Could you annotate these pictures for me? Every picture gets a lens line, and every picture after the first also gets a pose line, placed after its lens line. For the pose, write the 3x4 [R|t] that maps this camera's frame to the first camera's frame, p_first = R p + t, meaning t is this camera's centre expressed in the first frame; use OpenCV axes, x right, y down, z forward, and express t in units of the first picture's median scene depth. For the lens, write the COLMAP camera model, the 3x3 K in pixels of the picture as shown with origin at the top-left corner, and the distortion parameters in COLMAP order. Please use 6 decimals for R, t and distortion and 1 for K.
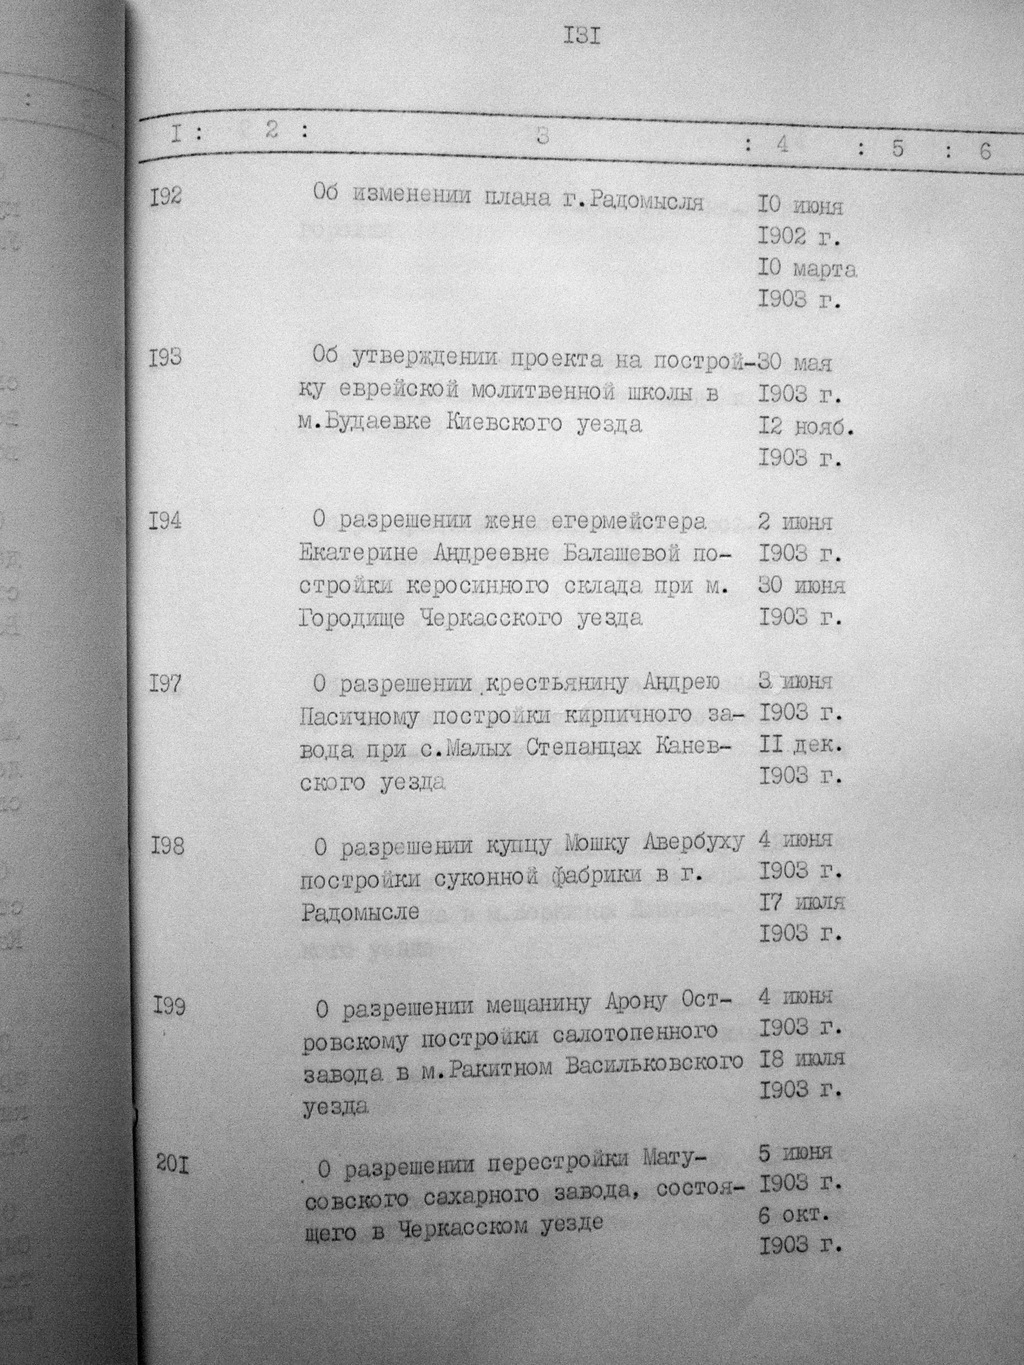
lens RADIAL K [[1812.0, 0, 550.2], [0, 1812.0, 719.7], [0, 0, 1]] dist [-0.028068, -0.024639]
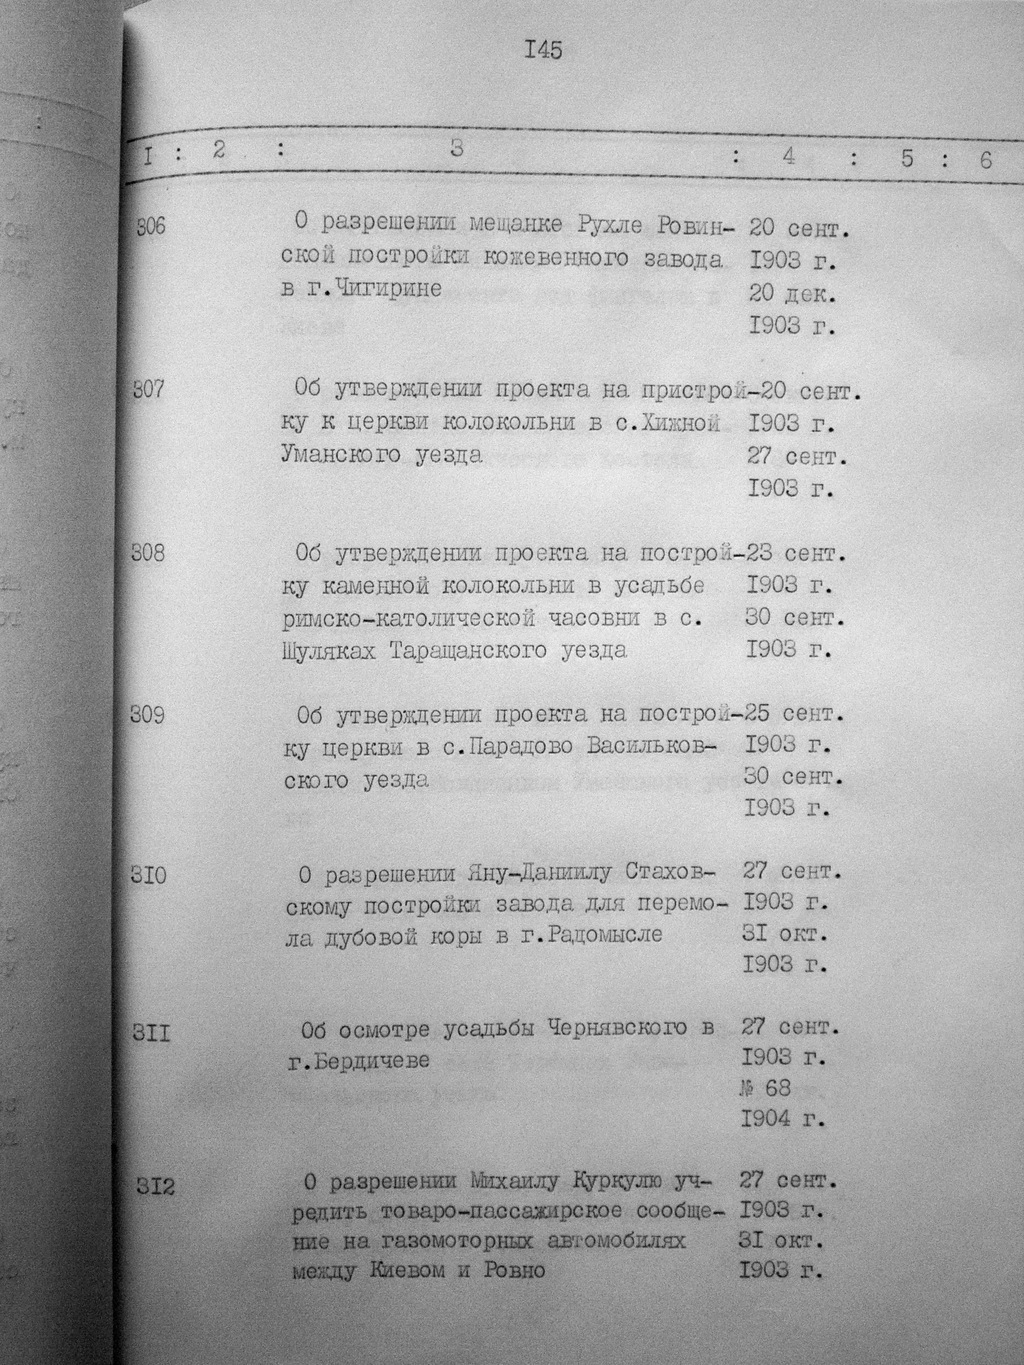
lens RADIAL K [[1825.8, 0, 436.1], [0, 1825.8, 648.1], [0, 0, 1]] dist [-0.007736, -0.017938]
pose [[0.998556, 0.004950, -0.053497, -0.000273], [-0.001587, 0.998029, 0.062733, -0.120241], [0.053702, -0.062557, 0.996596, -0.000456]]
